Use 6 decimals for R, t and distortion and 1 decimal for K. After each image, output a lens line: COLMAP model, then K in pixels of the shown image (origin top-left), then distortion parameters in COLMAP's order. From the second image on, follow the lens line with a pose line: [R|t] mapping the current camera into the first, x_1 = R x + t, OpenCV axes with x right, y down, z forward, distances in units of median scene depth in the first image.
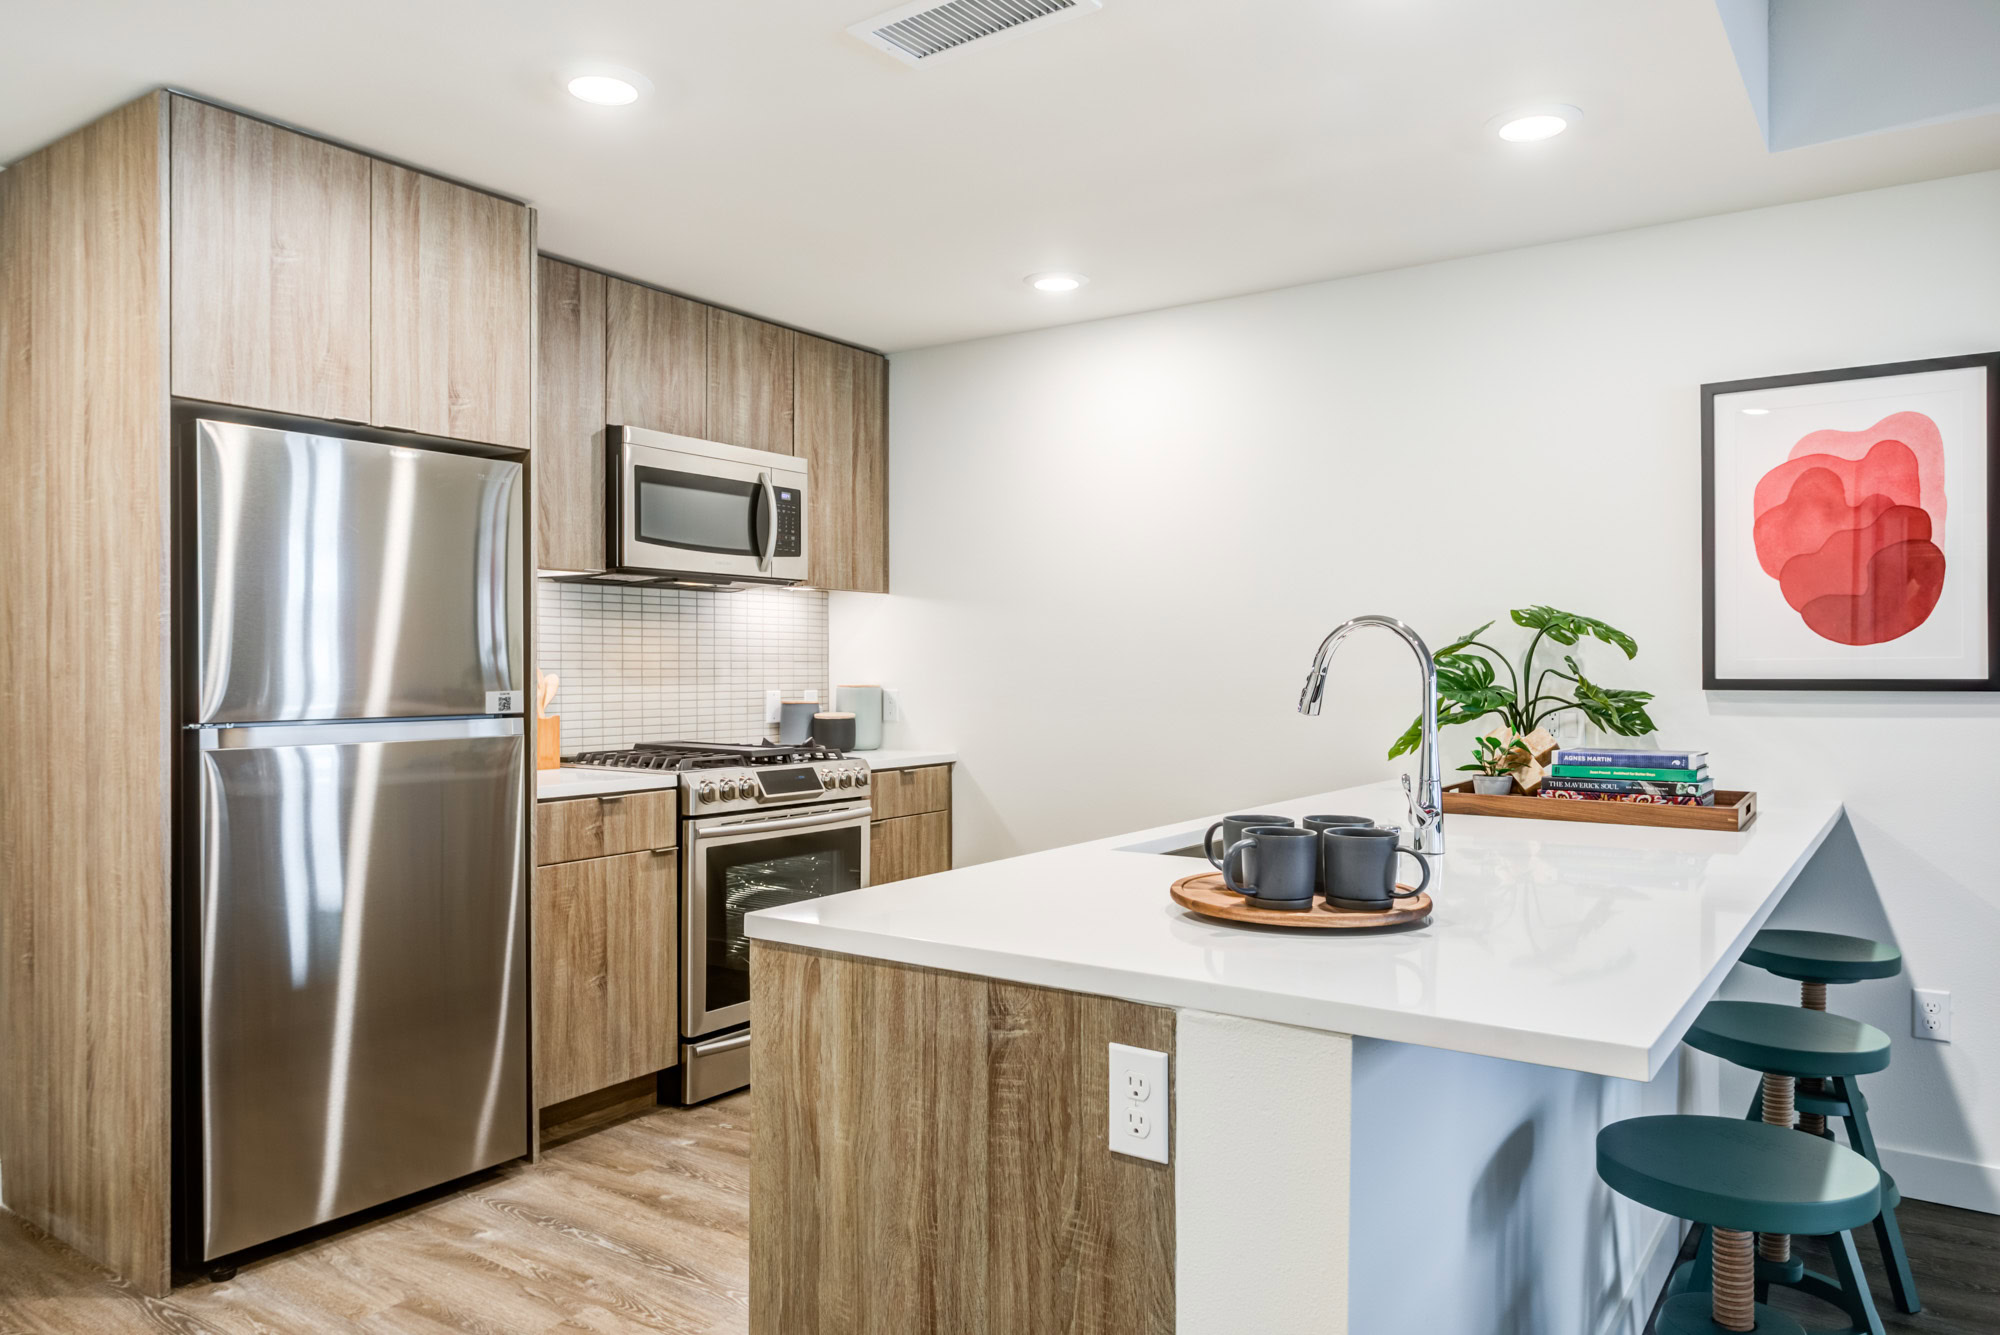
lens RADIAL K [[1406.4, 0, 1108.7], [0, 1406.4, 683.4], [0, 0, 1]] dist [0.002047, 0.000272]
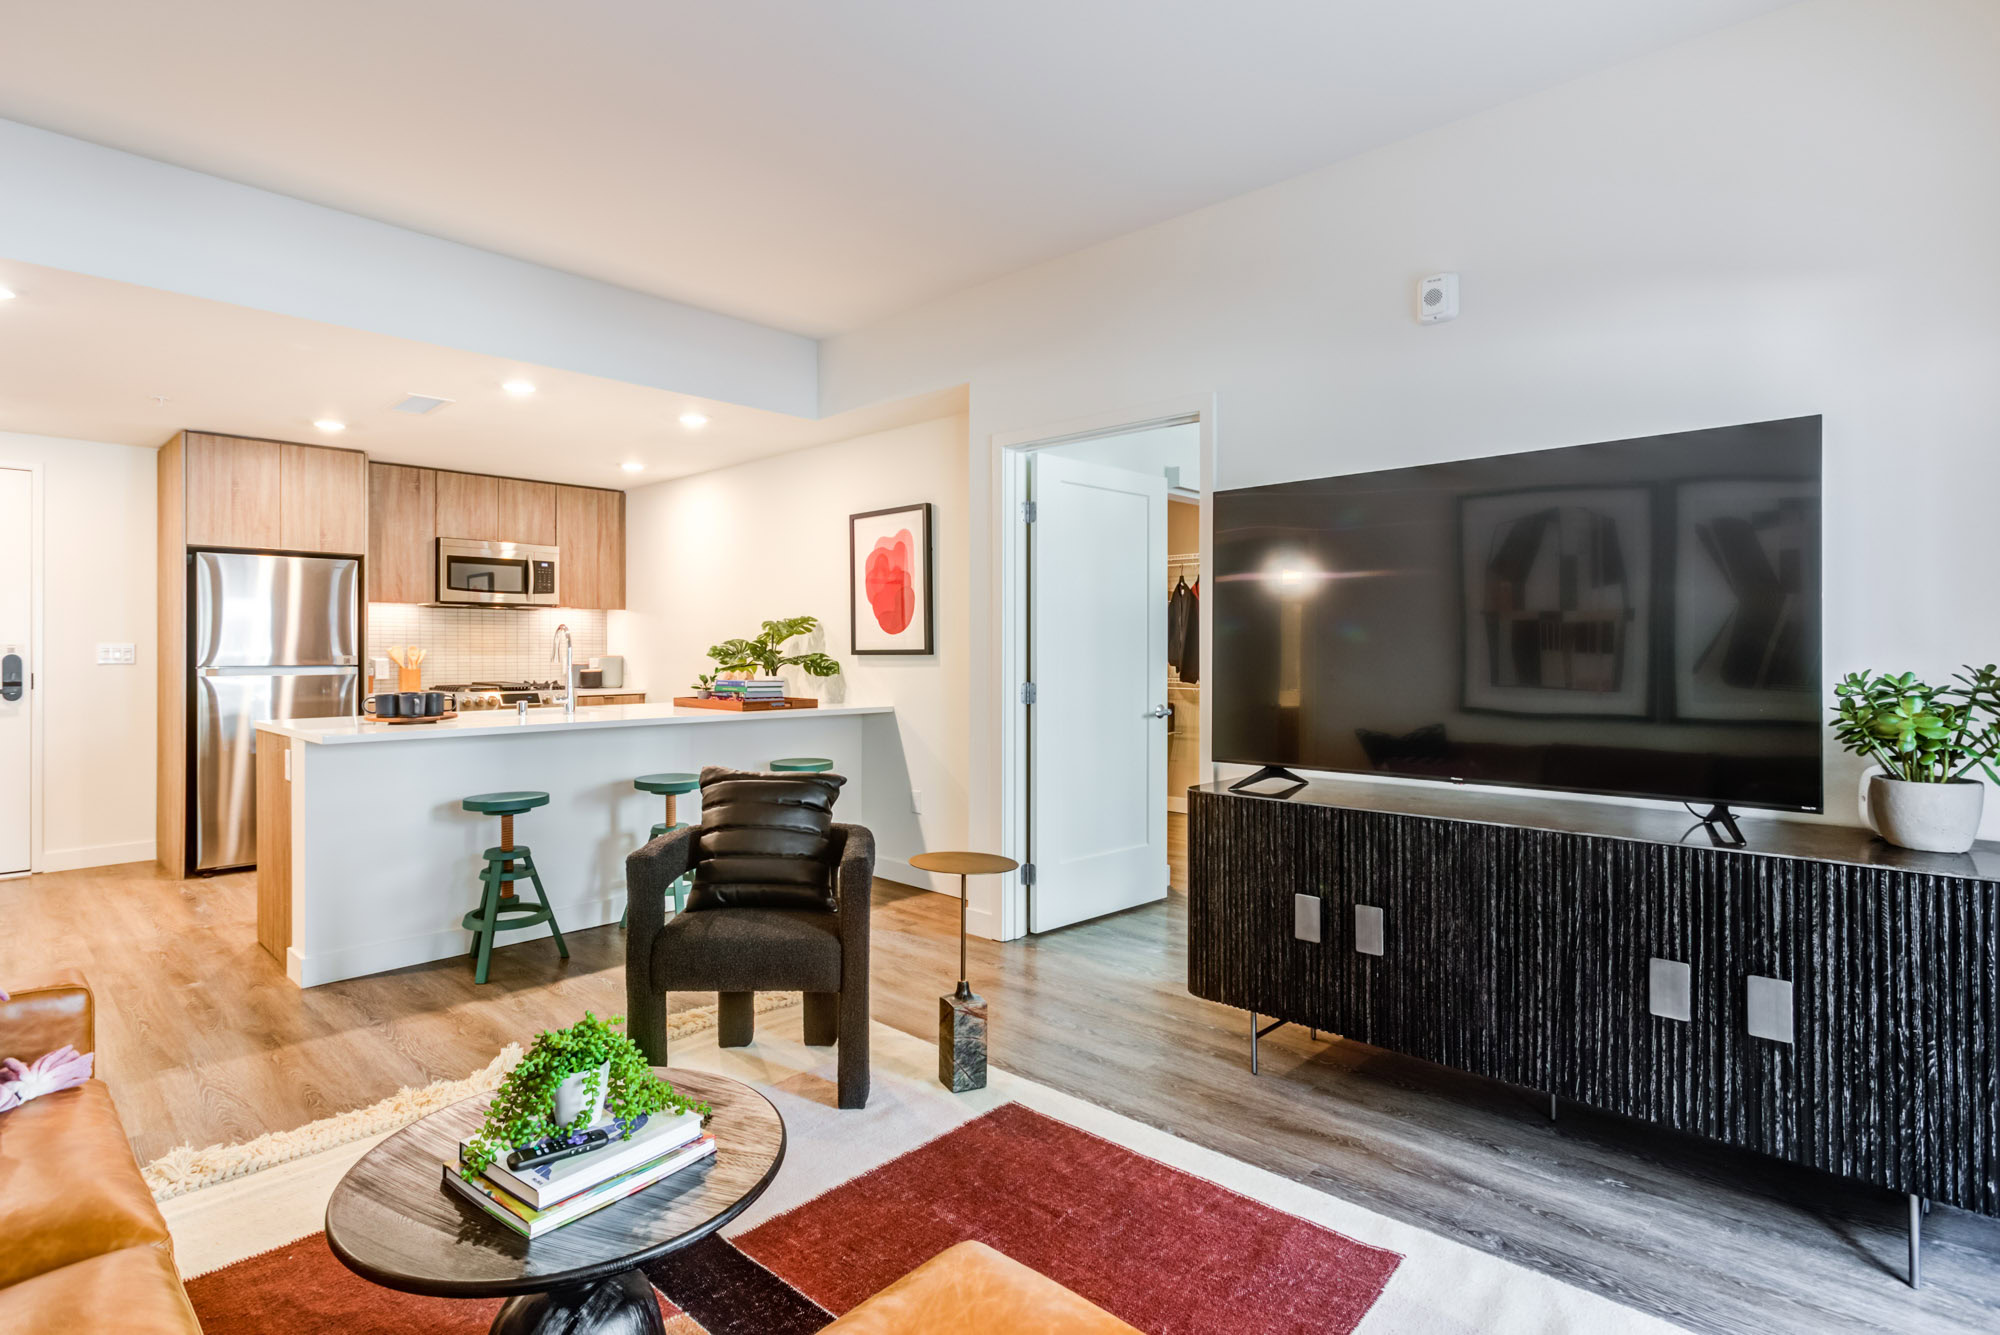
lens RADIAL K [[999.1, 0, 996.0], [0, 999.1, 666.4], [0, 0, 1]] dist [-0.002985, -0.000308]
pose [[0.987803, 0.001022, -0.155707, 0.782108], [-0.000196, 0.999986, 0.005316, 0.012206], [0.155710, -0.005221, 0.987789, -0.433578]]
